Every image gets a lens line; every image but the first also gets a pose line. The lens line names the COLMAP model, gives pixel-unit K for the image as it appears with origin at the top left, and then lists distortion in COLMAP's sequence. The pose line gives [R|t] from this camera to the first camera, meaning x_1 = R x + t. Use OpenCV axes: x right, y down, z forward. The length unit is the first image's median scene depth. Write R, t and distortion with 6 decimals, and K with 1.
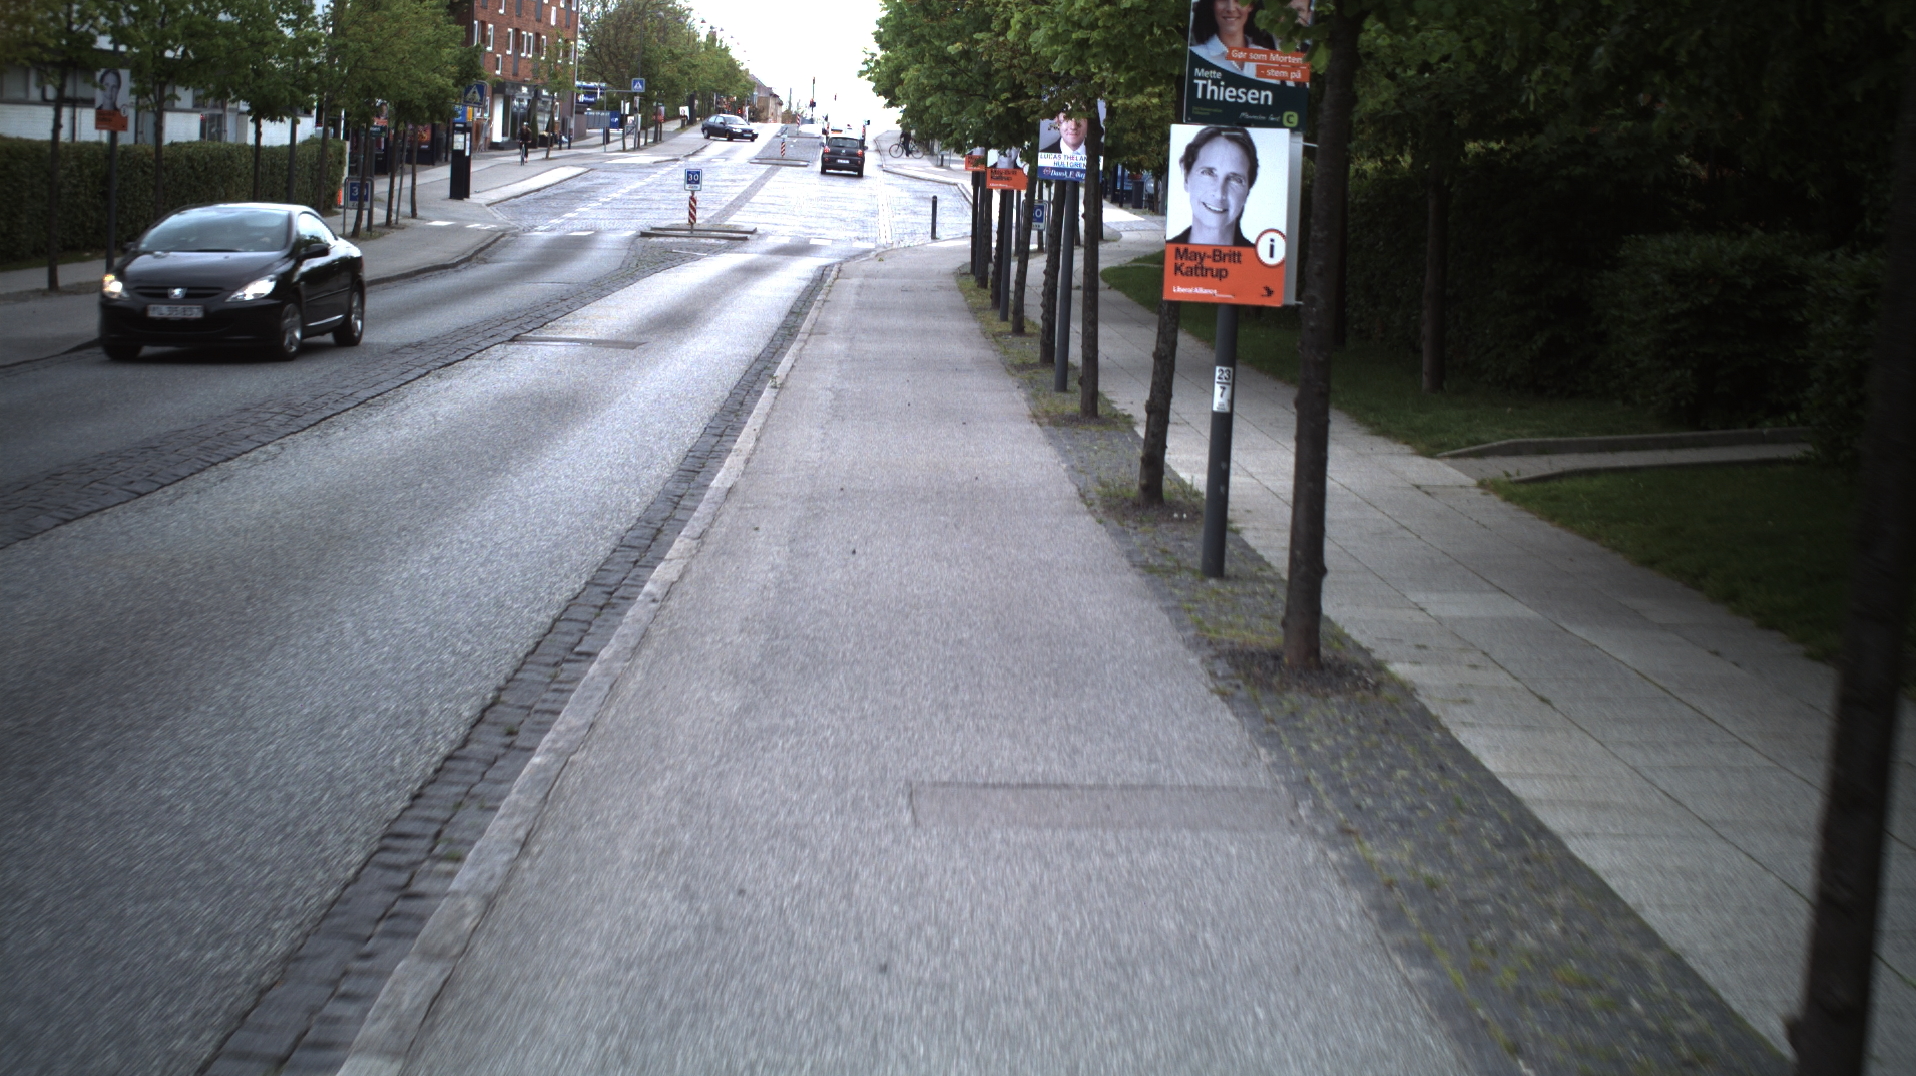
lens RADIAL K [[3175.2, 0, 958.0], [0, 3175.2, 538.0], [0, 0, 1]] dist [-0.291080, 0.321063]
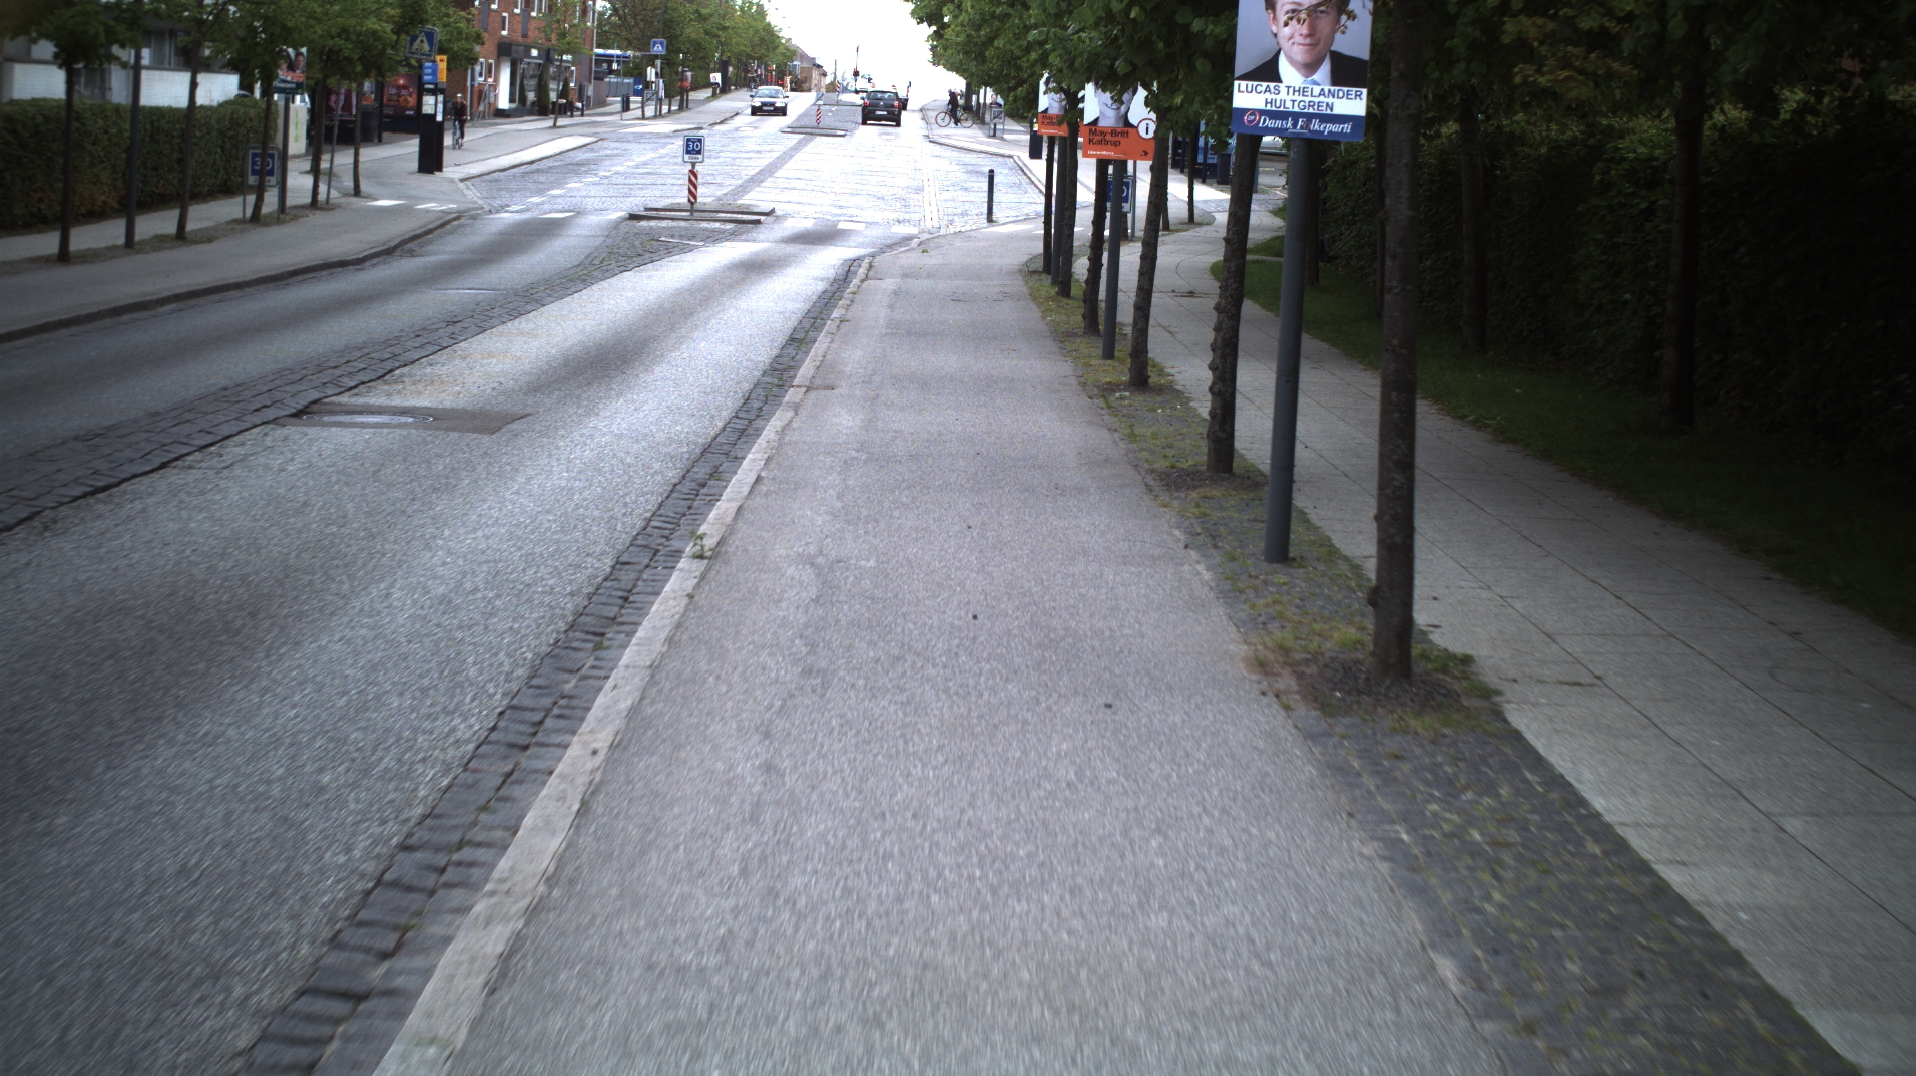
lens RADIAL K [[3175.2, 0, 958.0], [0, 3175.2, 538.0], [0, 0, 1]] dist [-0.291080, 0.321063]
pose [[0.999890, 0.002147, -0.014688, -0.005068], [-0.002027, 0.999964, 0.008228, -0.026185], [0.014705, -0.008197, 0.999858, 0.243656]]
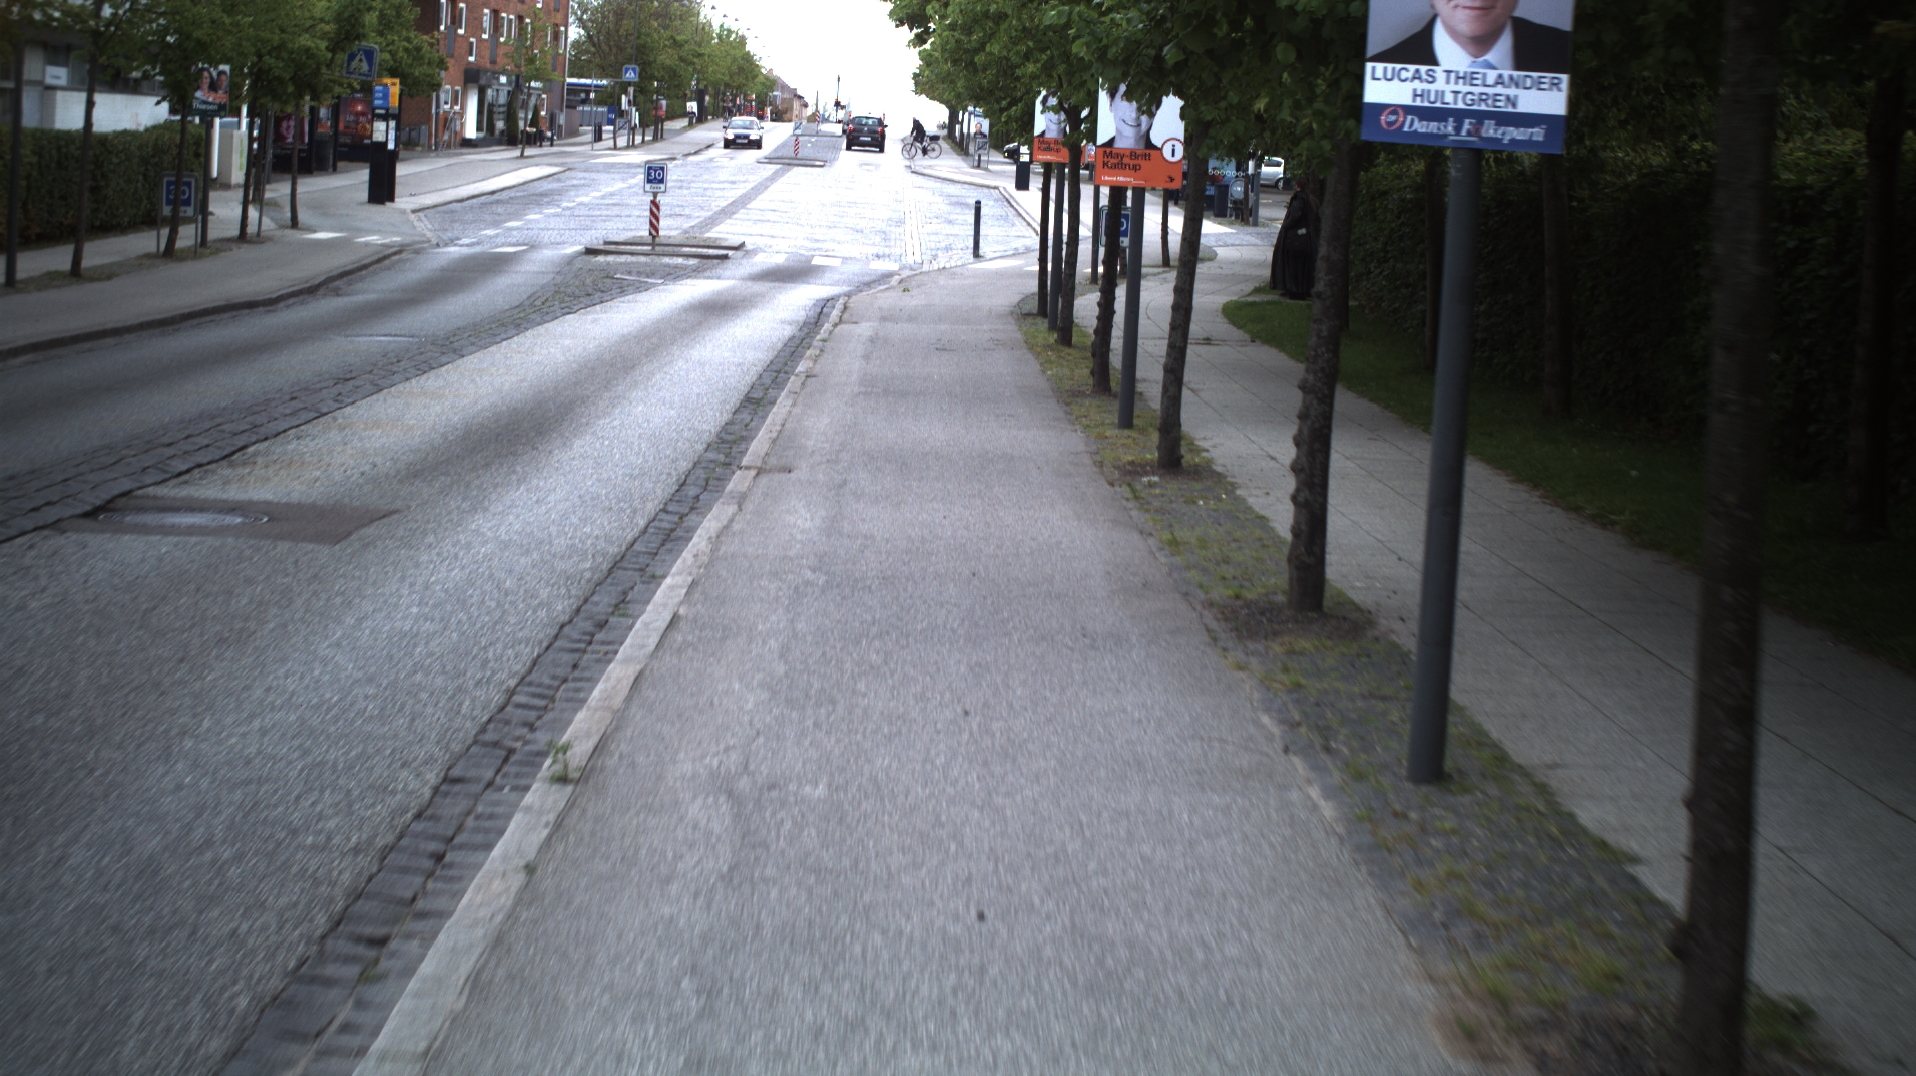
lens RADIAL K [[3175.2, 0, 958.0], [0, 3175.2, 538.0], [0, 0, 1]] dist [-0.291080, 0.321063]
pose [[0.999955, 0.003290, -0.008921, -0.006874], [-0.003307, 0.999993, -0.001933, -0.034550], [0.008914, 0.001962, 0.999958, 0.324560]]
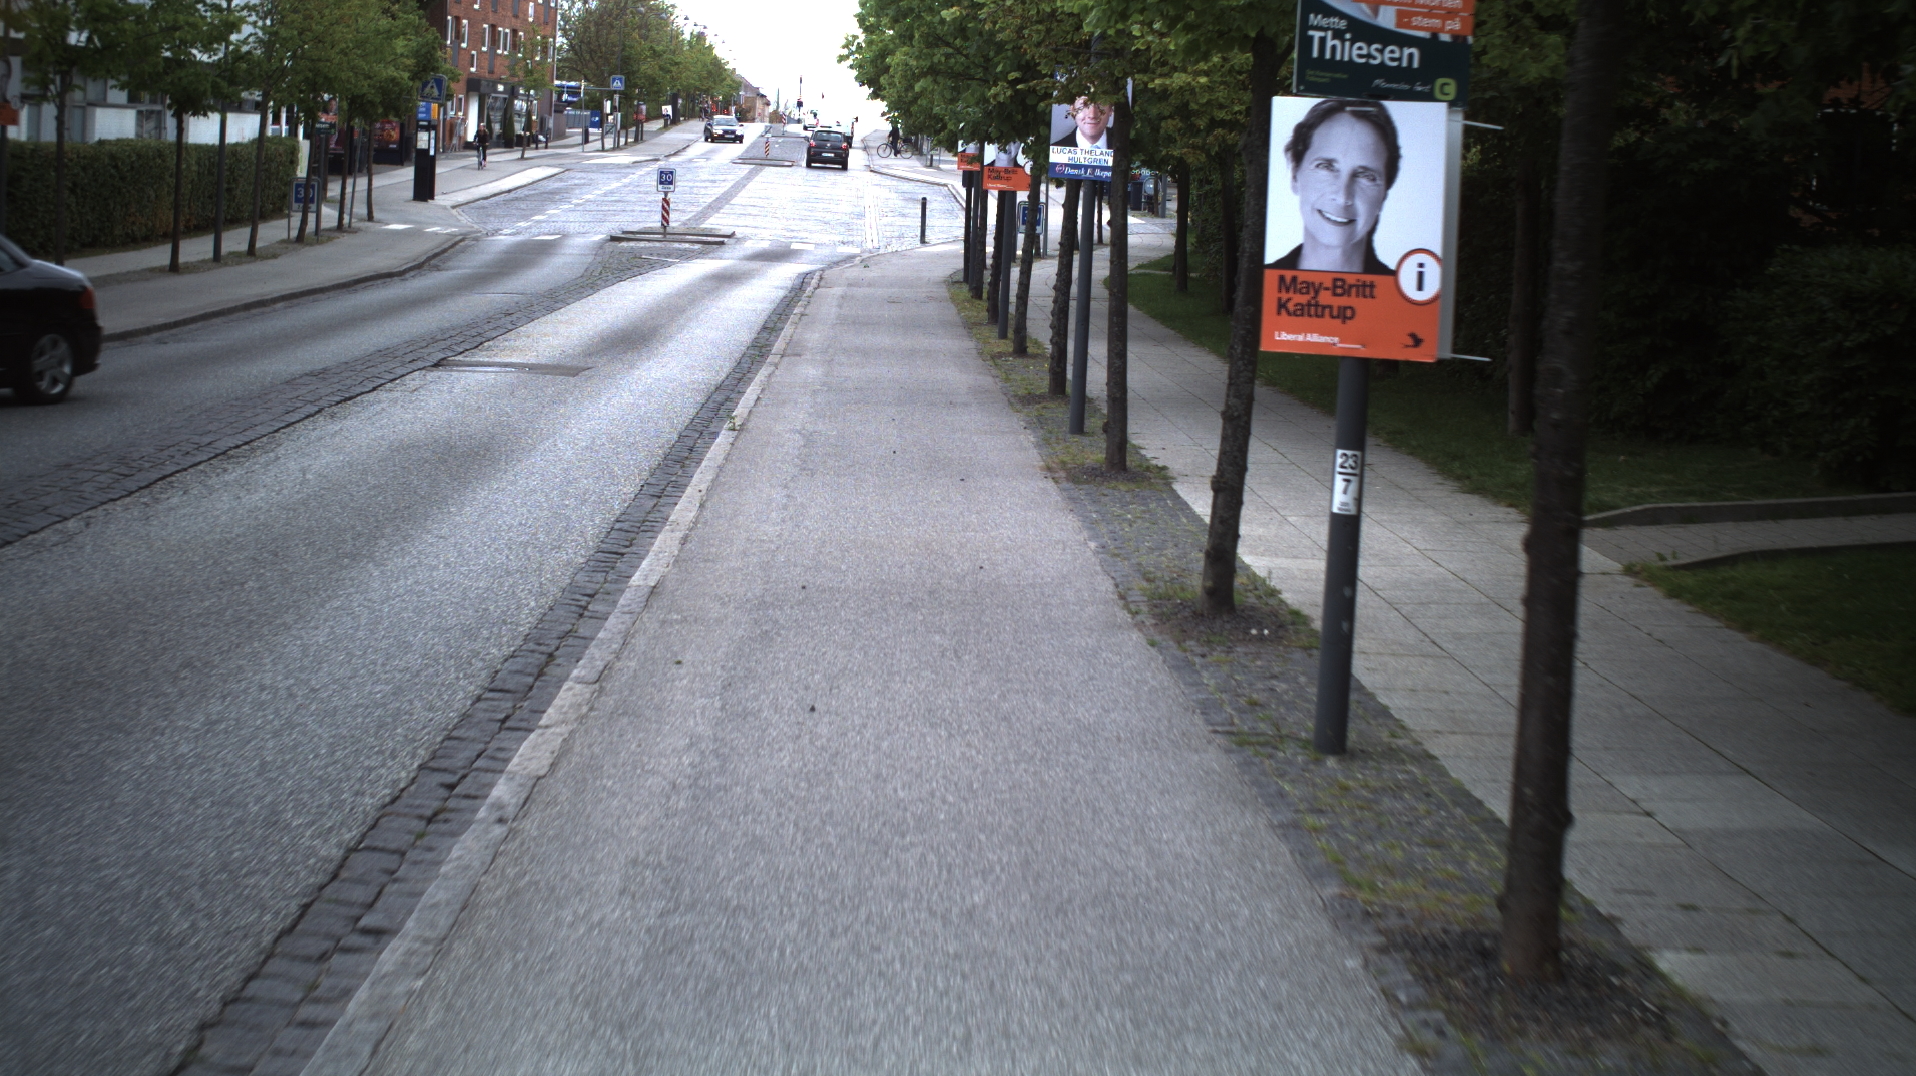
lens RADIAL K [[3175.2, 0, 958.0], [0, 3175.2, 538.0], [0, 0, 1]] dist [-0.291080, 0.321063]
pose [[0.999994, -0.000328, 0.003518, -0.000839], [0.000329, 1.000000, -0.000307, -0.008904], [-0.003518, 0.000309, 0.999994, 0.080890]]
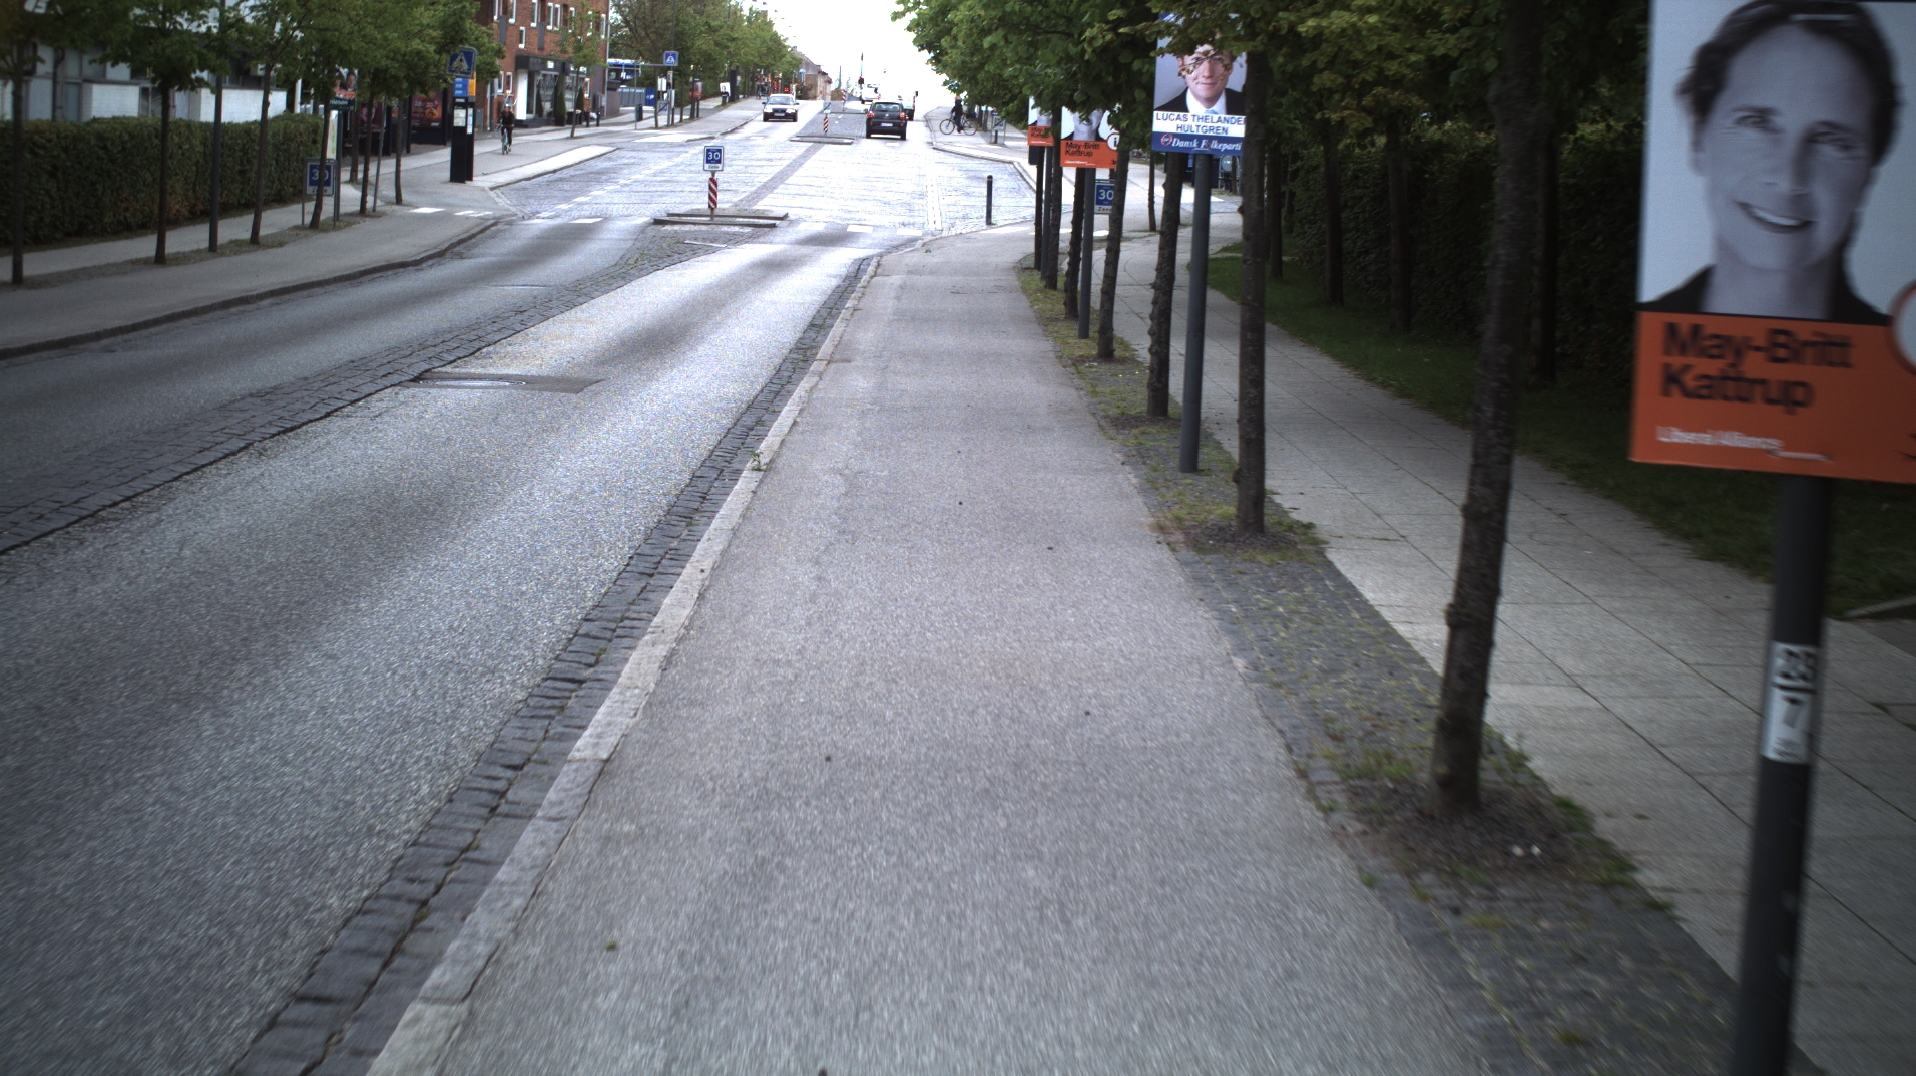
lens RADIAL K [[3175.2, 0, 958.0], [0, 3175.2, 538.0], [0, 0, 1]] dist [-0.291080, 0.321063]
pose [[0.999845, -0.004501, -0.017029, -0.002300], [0.004614, 0.999967, 0.006637, -0.017889], [0.016998, -0.006714, 0.999833, 0.162400]]
